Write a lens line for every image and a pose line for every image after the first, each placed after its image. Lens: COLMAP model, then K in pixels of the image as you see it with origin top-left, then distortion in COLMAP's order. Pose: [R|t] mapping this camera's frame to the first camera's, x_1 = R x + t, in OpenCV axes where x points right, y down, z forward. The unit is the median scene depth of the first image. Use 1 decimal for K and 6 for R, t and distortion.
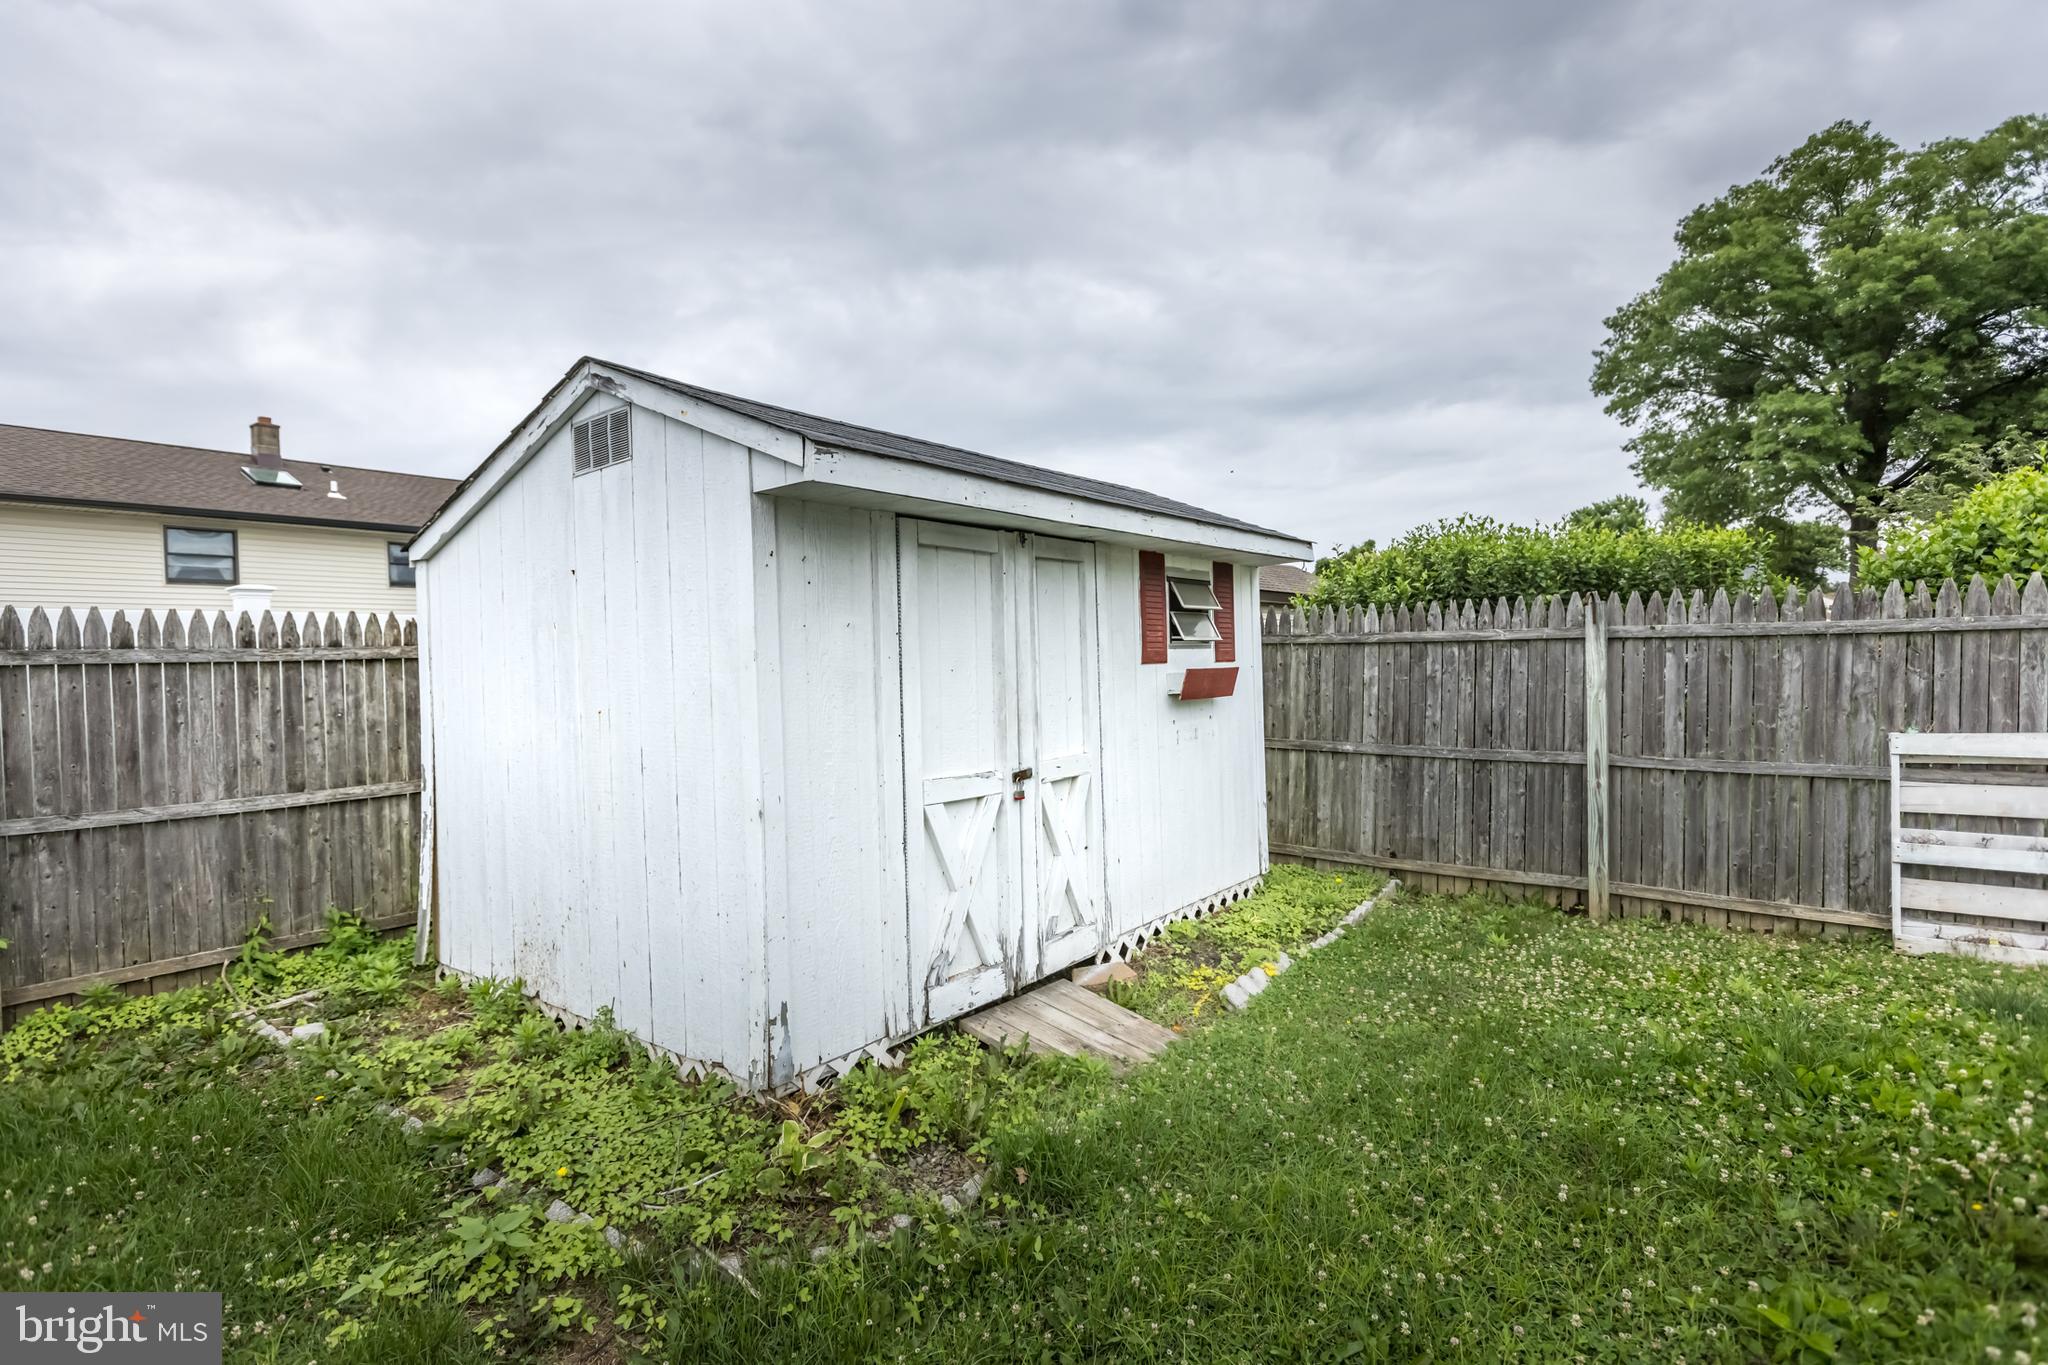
lens RADIAL K [[990.8, 0, 1011.3], [0, 990.8, 687.5], [0, 0, 1]] dist [0.000938, -0.001606]
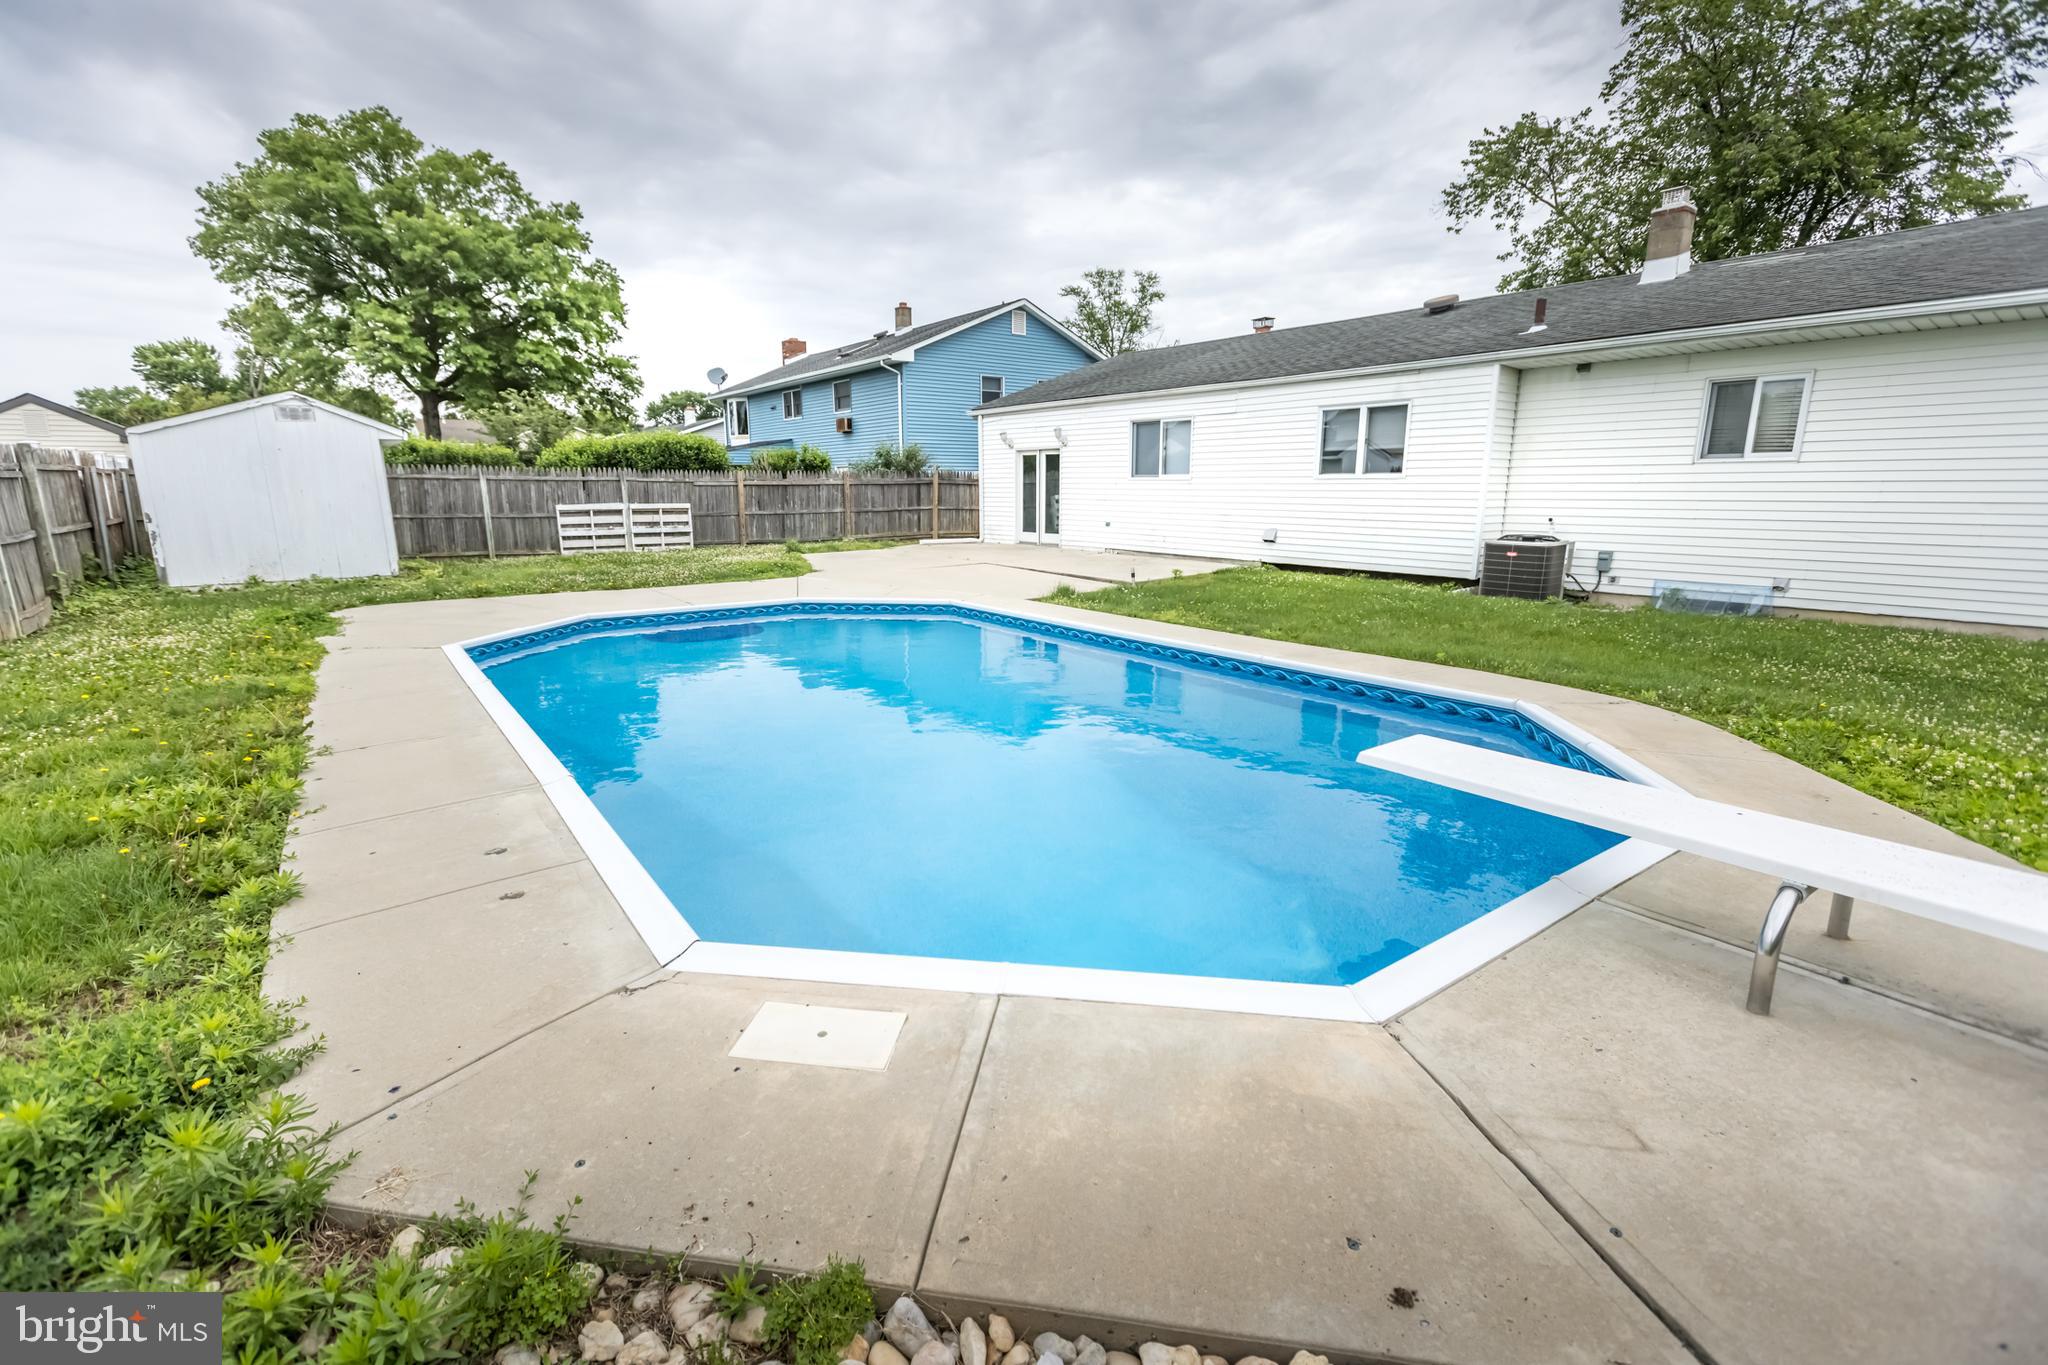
lens RADIAL K [[910.3, 0, 1005.0], [0, 910.3, 686.4], [0, 0, 1]] dist [0.004843, -0.002358]
pose [[0.276174, -0.180201, 0.944063, -2.110414], [0.019698, 0.983121, 0.181894, 0.122165], [-0.960906, -0.031639, 0.275061, -1.700981]]
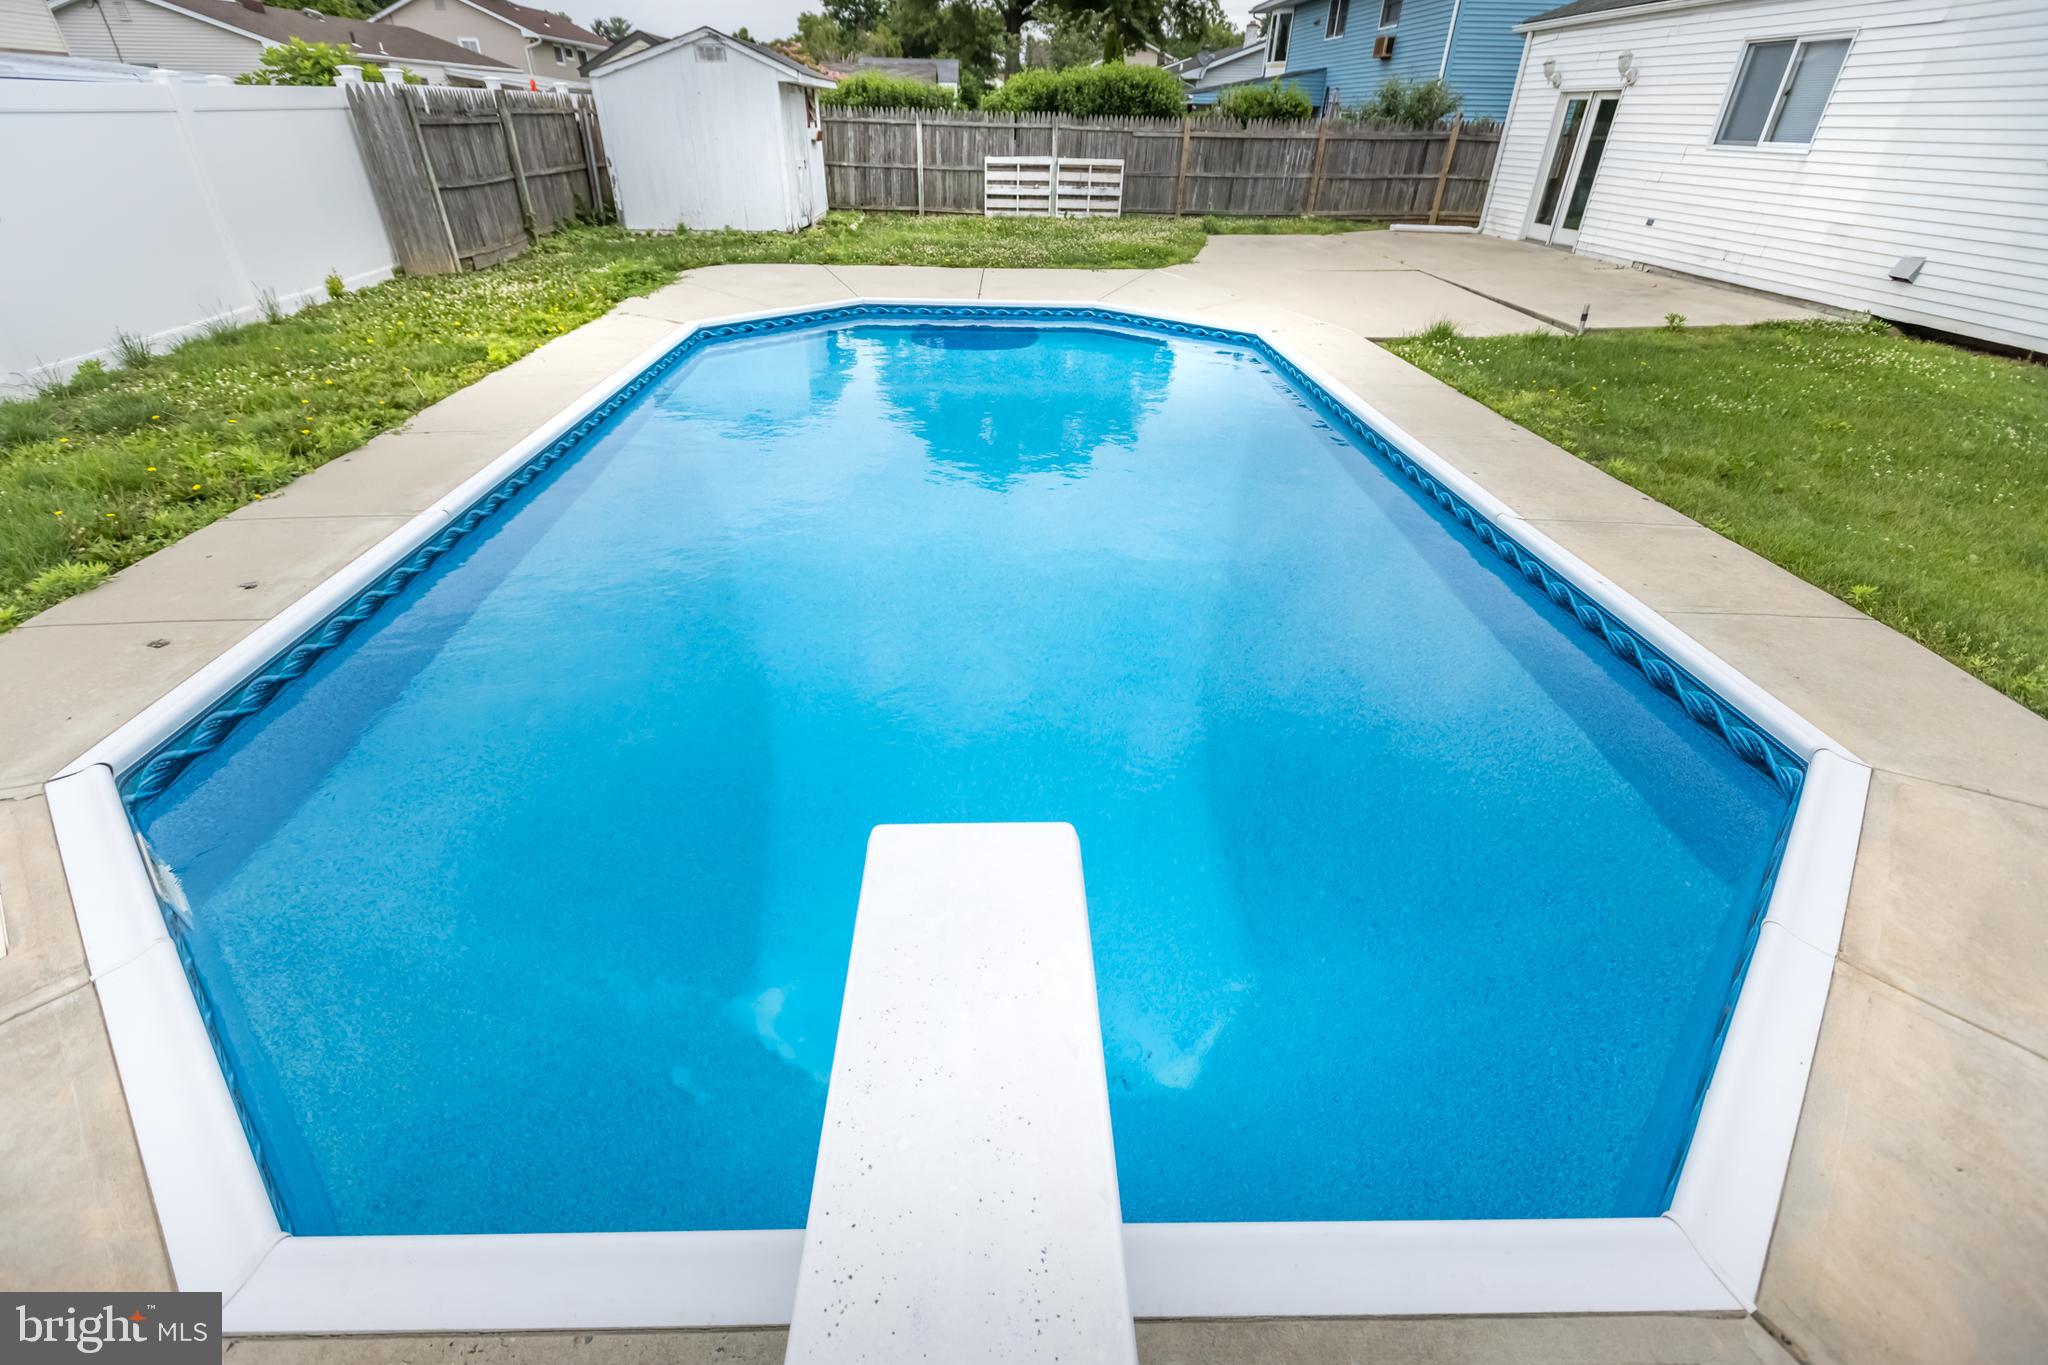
lens RADIAL K [[910.3, 0, 1006.4], [0, 910.3, 681.1], [0, 0, 1]] dist [0.004843, -0.002358]
pose [[0.767437, -0.301439, 0.565840, -1.549038], [-0.021967, 0.869693, 0.493104, 0.062436], [-0.640748, -0.390856, 0.660813, -2.031530]]
